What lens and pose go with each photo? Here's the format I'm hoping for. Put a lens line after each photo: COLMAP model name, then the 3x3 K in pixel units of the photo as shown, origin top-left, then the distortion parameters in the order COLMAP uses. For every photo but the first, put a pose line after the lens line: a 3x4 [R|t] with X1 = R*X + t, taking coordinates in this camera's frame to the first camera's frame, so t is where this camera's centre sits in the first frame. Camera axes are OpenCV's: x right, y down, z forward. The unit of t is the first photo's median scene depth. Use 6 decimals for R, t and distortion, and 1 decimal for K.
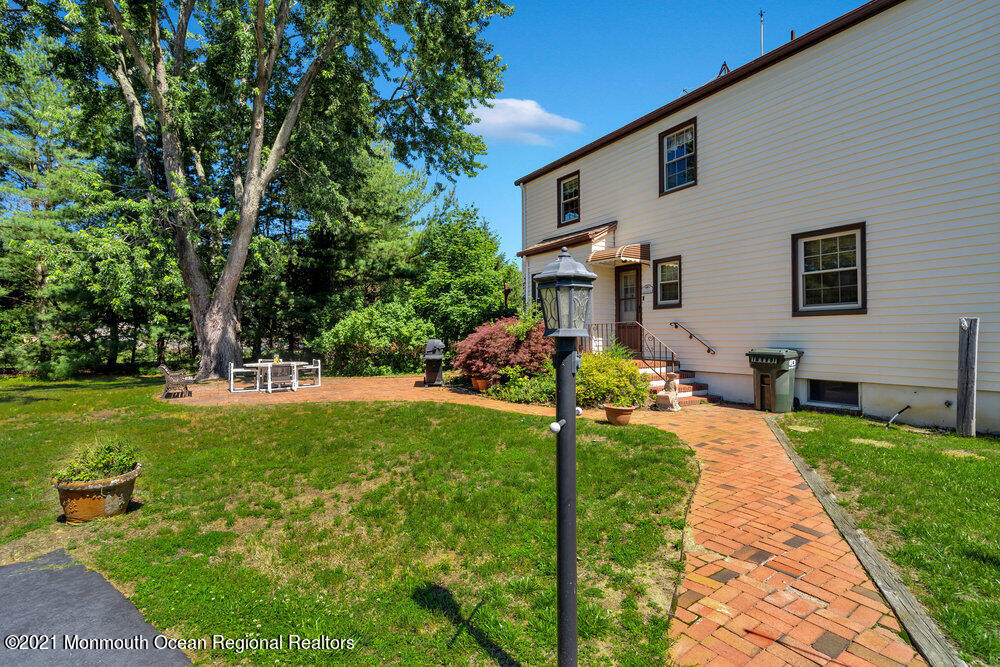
lens RADIAL K [[456.4, 0, 495.2], [0, 456.4, 333.8], [0, 0, 1]] dist [-0.003135, -0.000462]
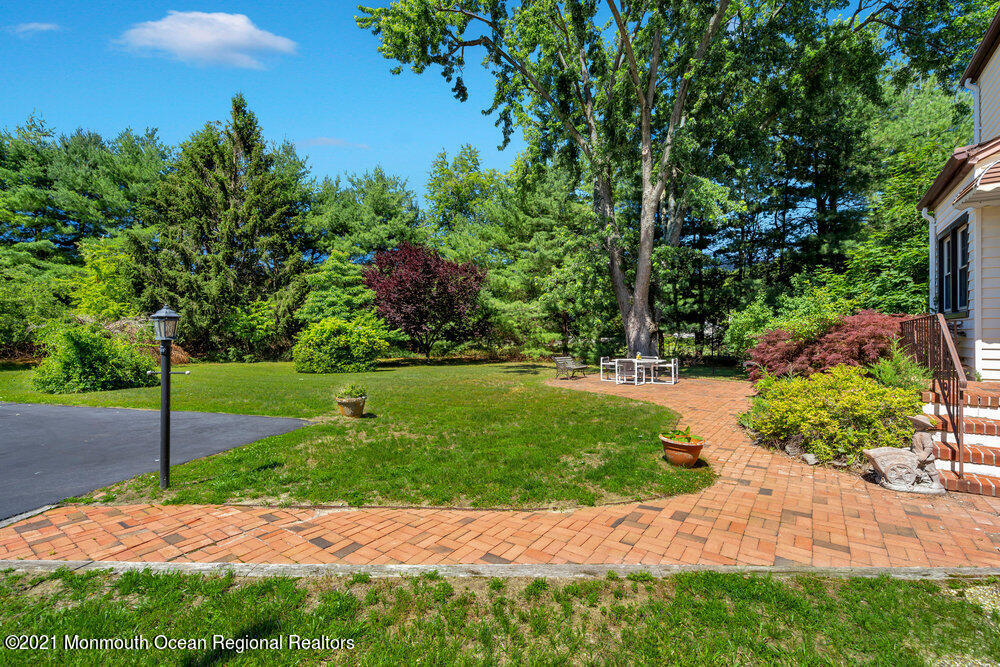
lens RADIAL K [[456.4, 0, 494.4], [0, 456.4, 334.0], [0, 0, 1]] dist [-0.003135, -0.000462]
pose [[0.365416, 0.003697, -0.930837, 0.552773], [0.001349, 0.999989, 0.004501, -0.006288], [0.930843, -0.002901, 0.365407, 0.309797]]
